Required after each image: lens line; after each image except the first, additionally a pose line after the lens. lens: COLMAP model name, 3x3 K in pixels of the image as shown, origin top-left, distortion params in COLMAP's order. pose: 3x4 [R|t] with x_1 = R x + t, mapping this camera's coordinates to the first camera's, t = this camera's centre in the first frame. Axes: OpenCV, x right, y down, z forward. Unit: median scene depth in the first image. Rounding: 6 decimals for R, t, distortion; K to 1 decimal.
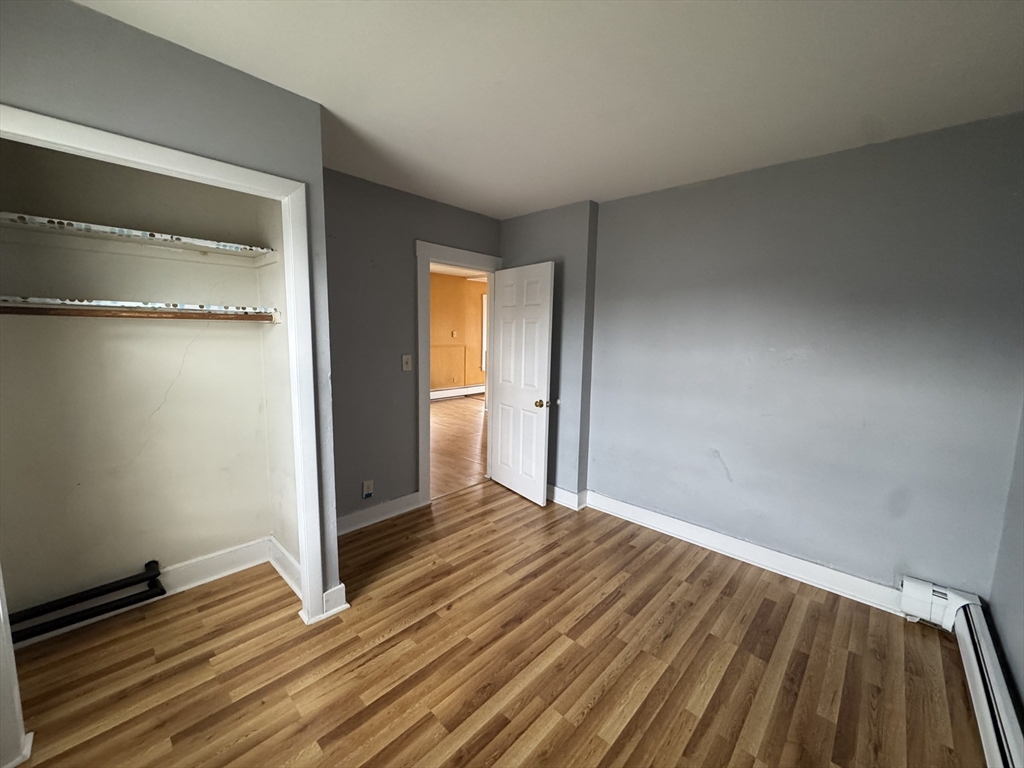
lens RADIAL K [[408.6, 0, 513.5], [0, 408.6, 382.3], [0, 0, 1]] dist [-0.004737, 0.000715]
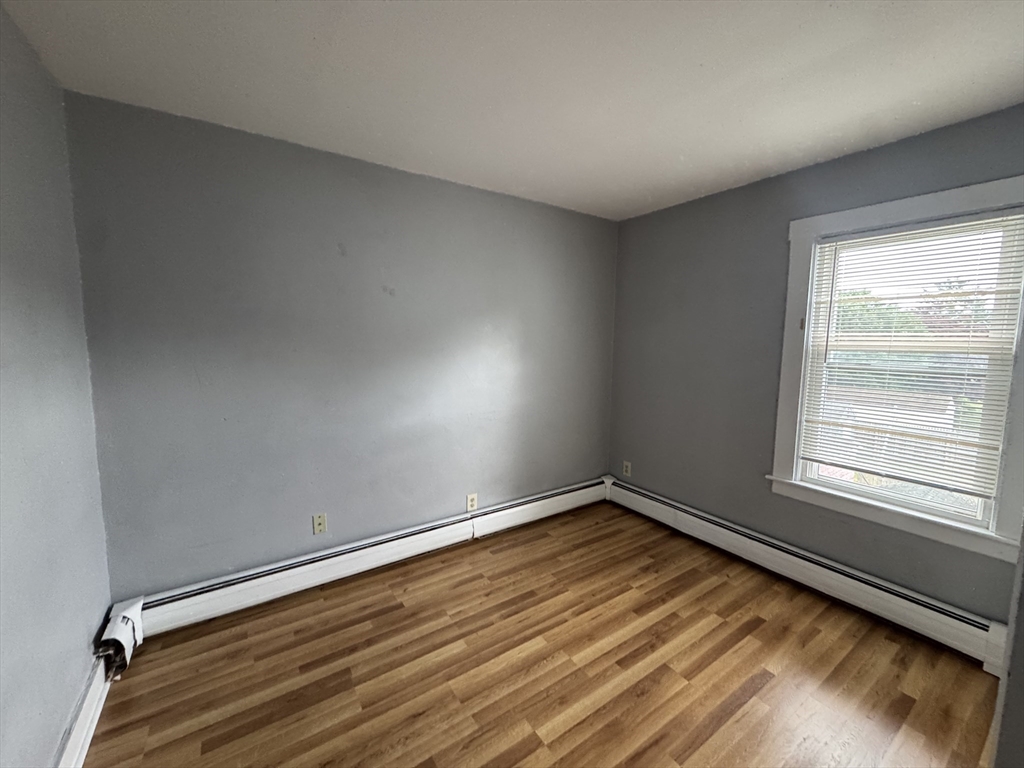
lens RADIAL K [[408.6, 0, 508.2], [0, 408.6, 381.0], [0, 0, 1]] dist [-0.004737, 0.000715]
pose [[-0.972148, -0.049992, 0.228975, 0.061661], [0.003102, 0.974156, 0.225853, -0.240291], [-0.234349, 0.220273, -0.946869, 1.885032]]
